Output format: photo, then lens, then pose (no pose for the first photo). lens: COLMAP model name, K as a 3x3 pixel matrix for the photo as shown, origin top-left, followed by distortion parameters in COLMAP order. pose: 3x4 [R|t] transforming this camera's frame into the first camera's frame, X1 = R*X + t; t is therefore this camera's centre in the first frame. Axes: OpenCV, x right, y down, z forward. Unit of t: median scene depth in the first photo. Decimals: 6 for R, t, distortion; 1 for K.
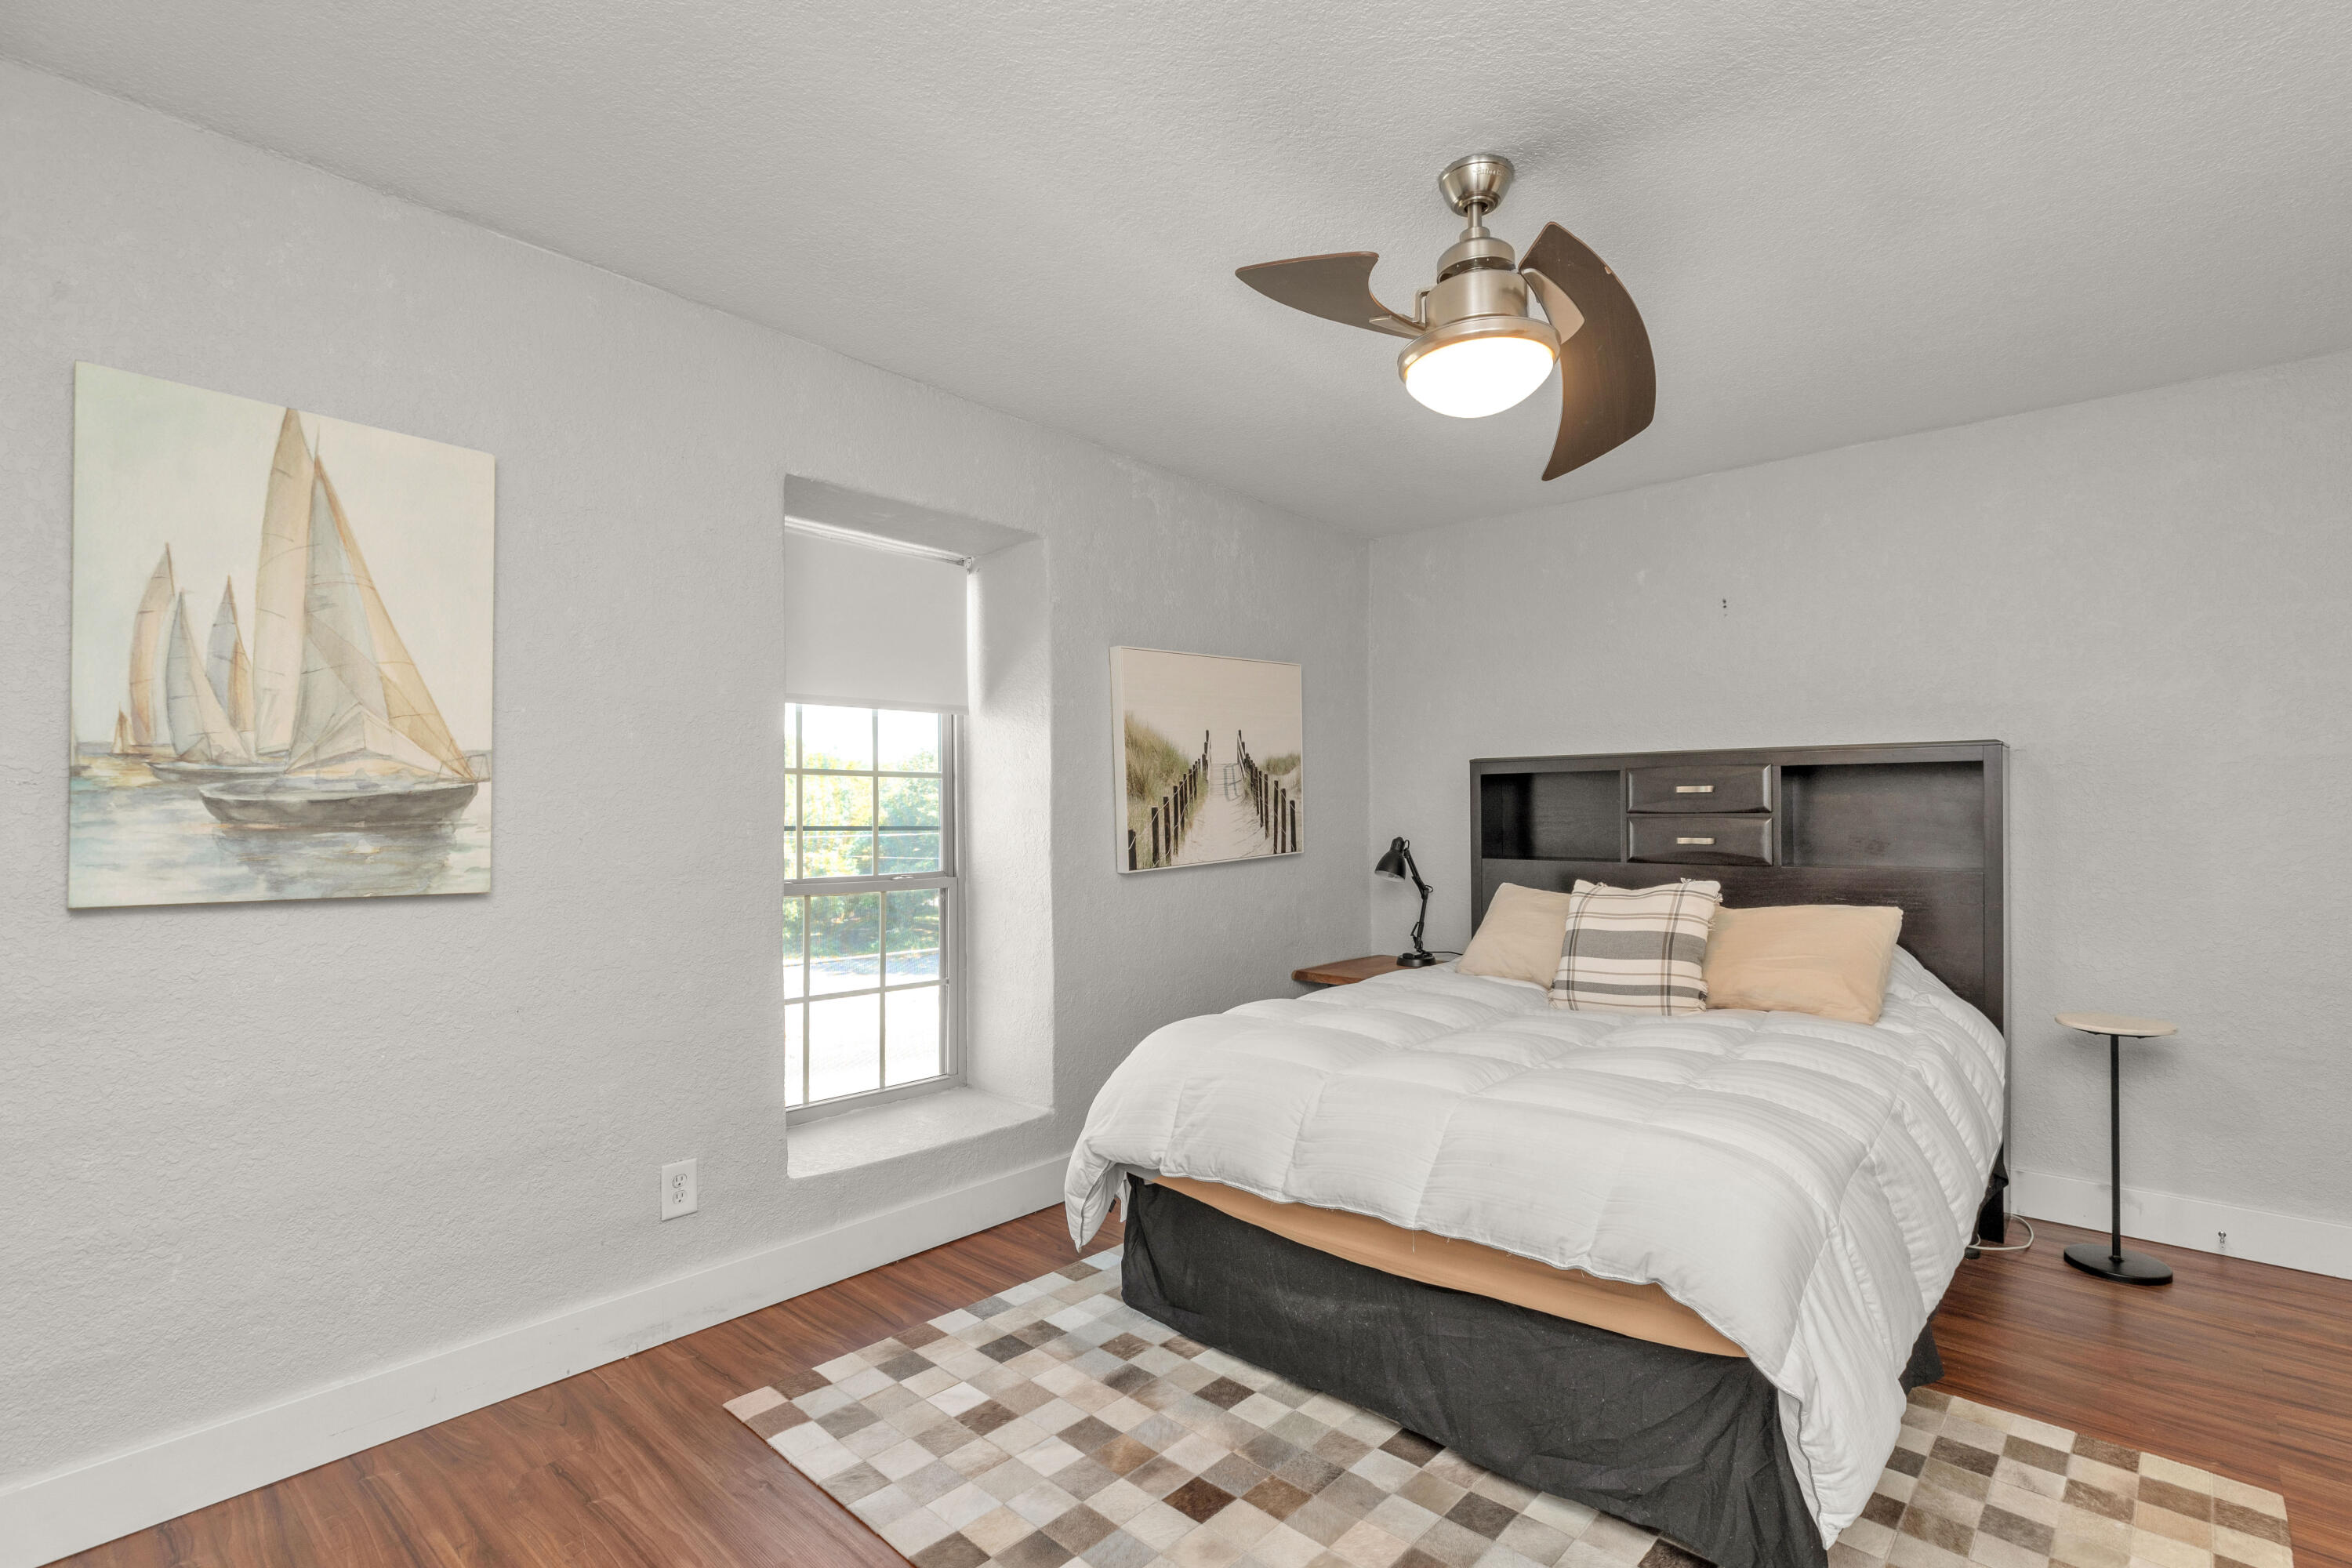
lens RADIAL K [[1126.6, 0, 1182.2], [0, 1126.6, 815.3], [0, 0, 1]] dist [0.003977, -0.000689]
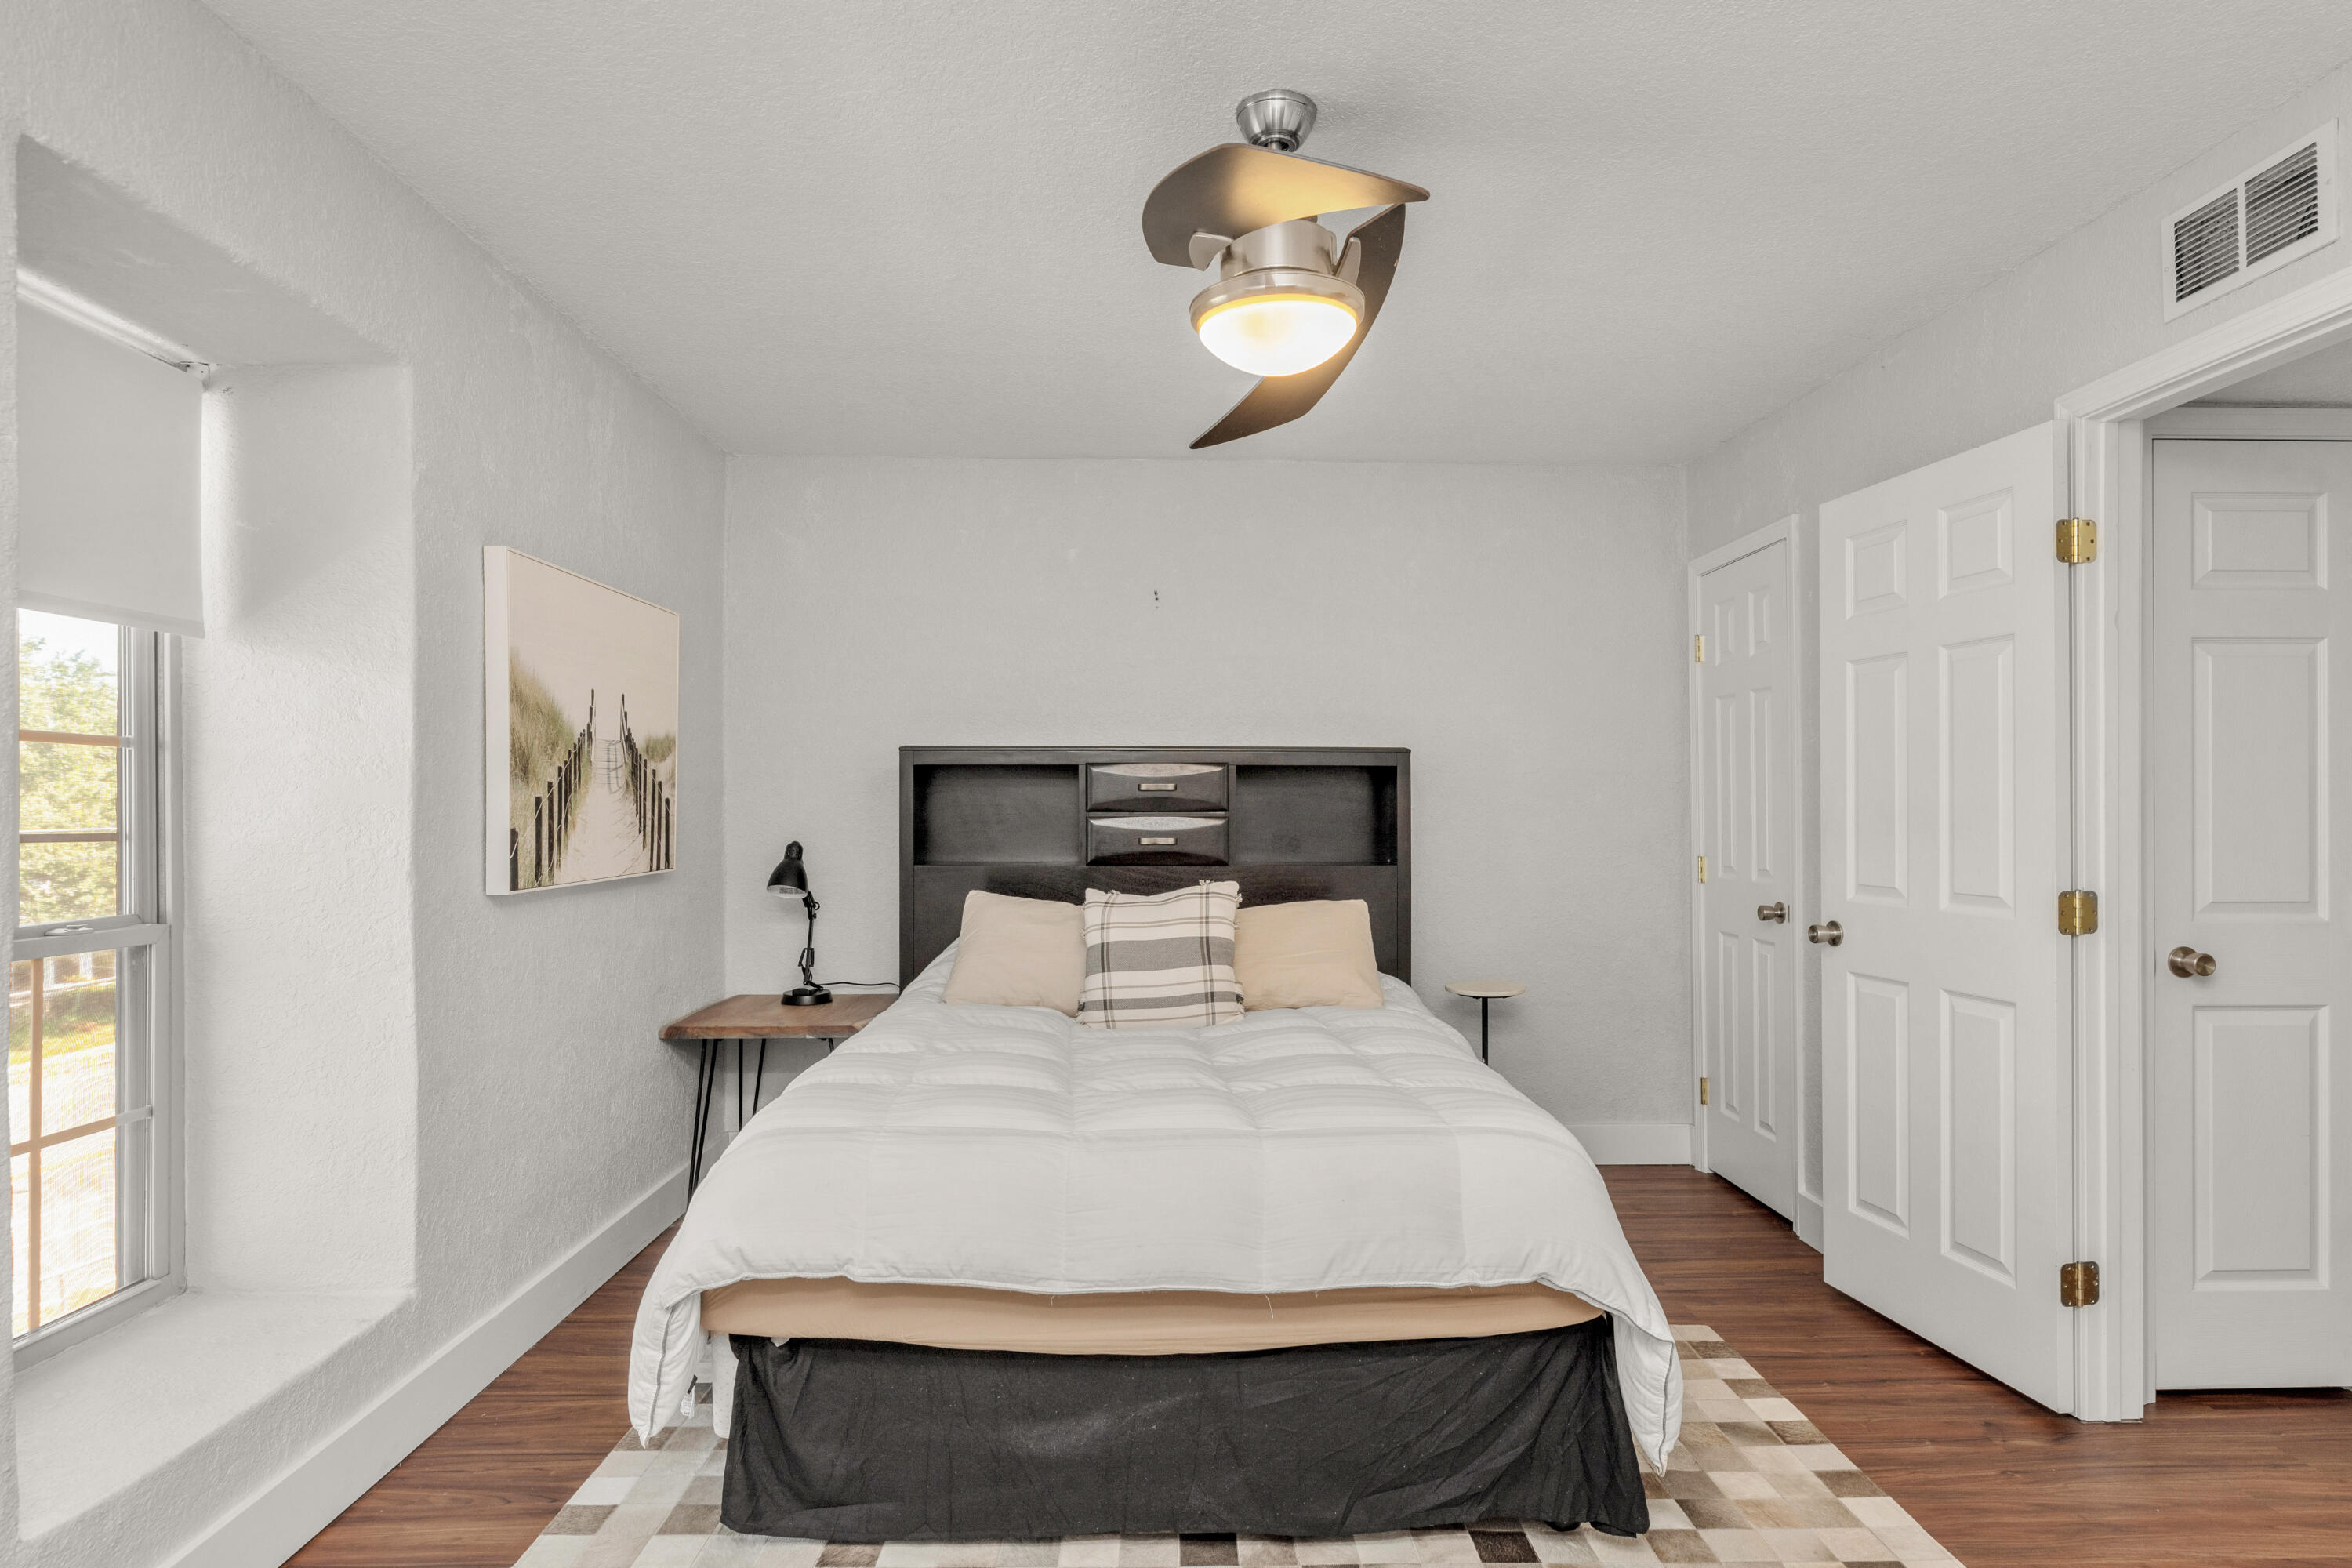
lens RADIAL K [[1318.4, 0, 1231.8], [0, 1318.4, 802.8], [0, 0, 1]] dist [-0.003737, 0.003825]
pose [[0.710024, 0.006658, 0.704146, -0.472229], [-0.000232, 0.999957, -0.009221, 0.000291], [-0.704178, 0.006384, 0.709995, 0.260210]]
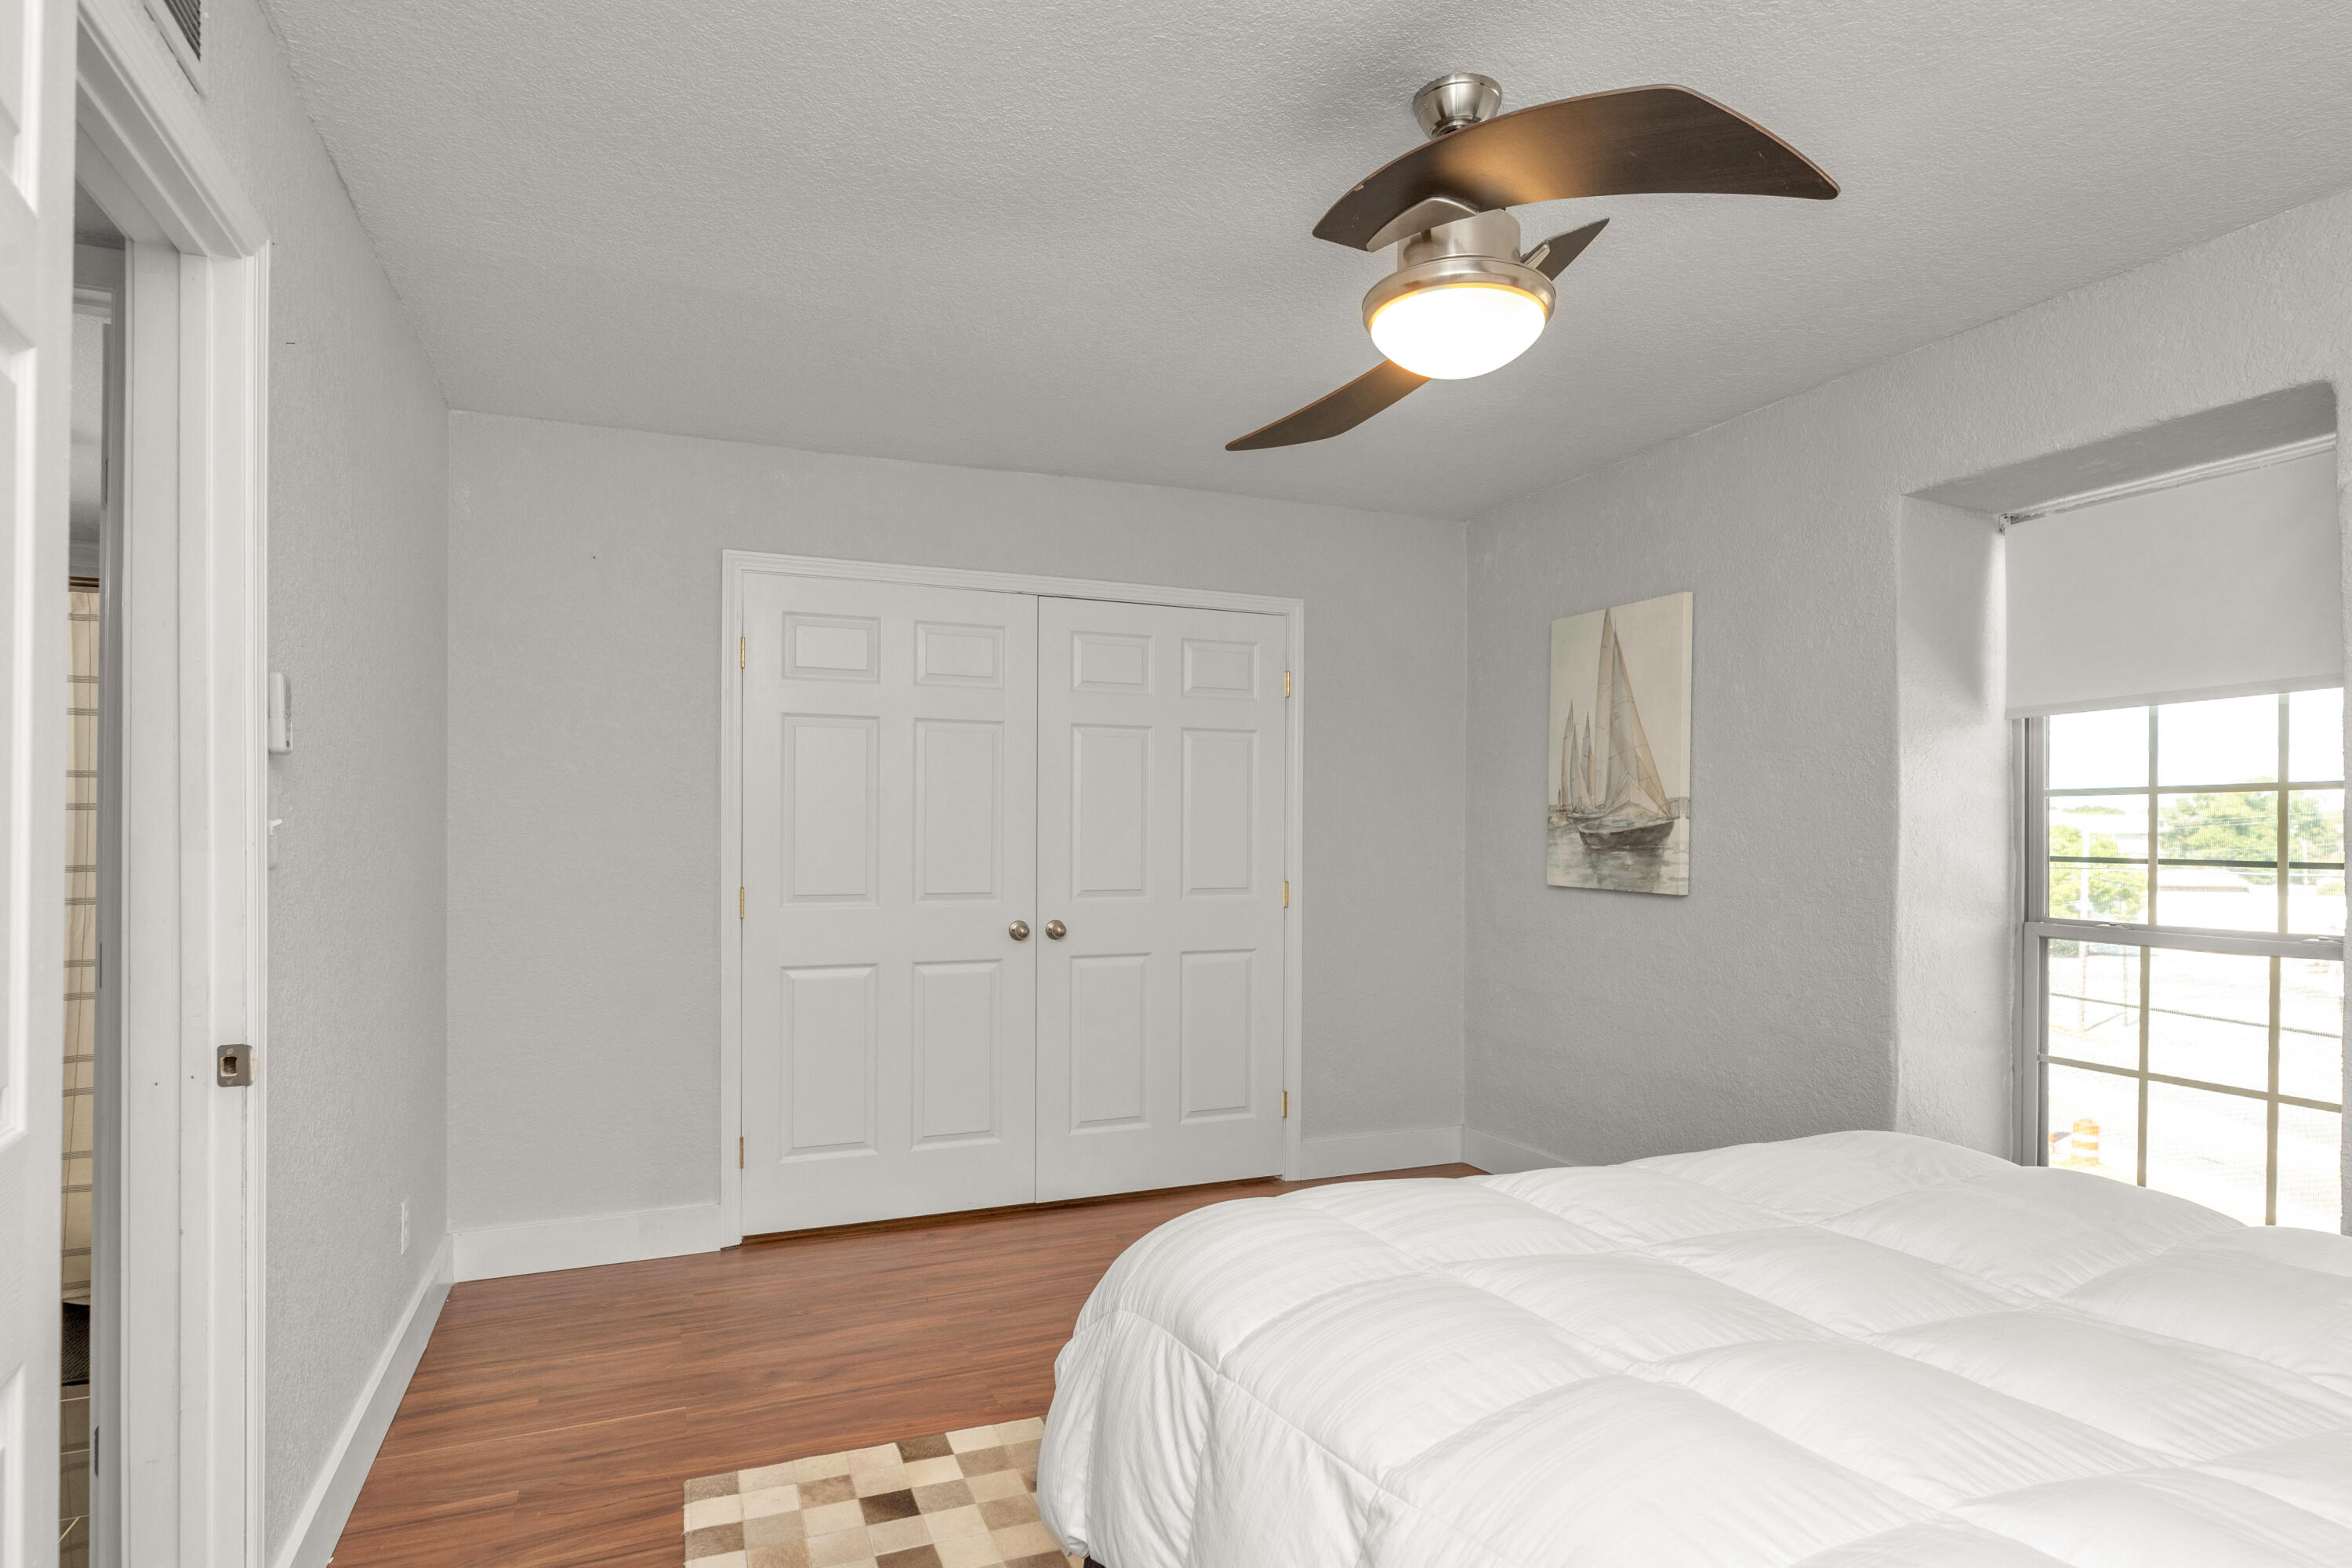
lens RADIAL K [[1208.8, 0, 1178.5], [0, 1208.8, 839.6], [0, 0, 1]] dist [-0.009611, 0.002502]
pose [[-0.438462, -0.000117, -0.898750, 1.064759], [-0.006442, 0.999975, 0.003012, -0.003553], [0.898727, 0.007110, -0.438452, 1.098999]]
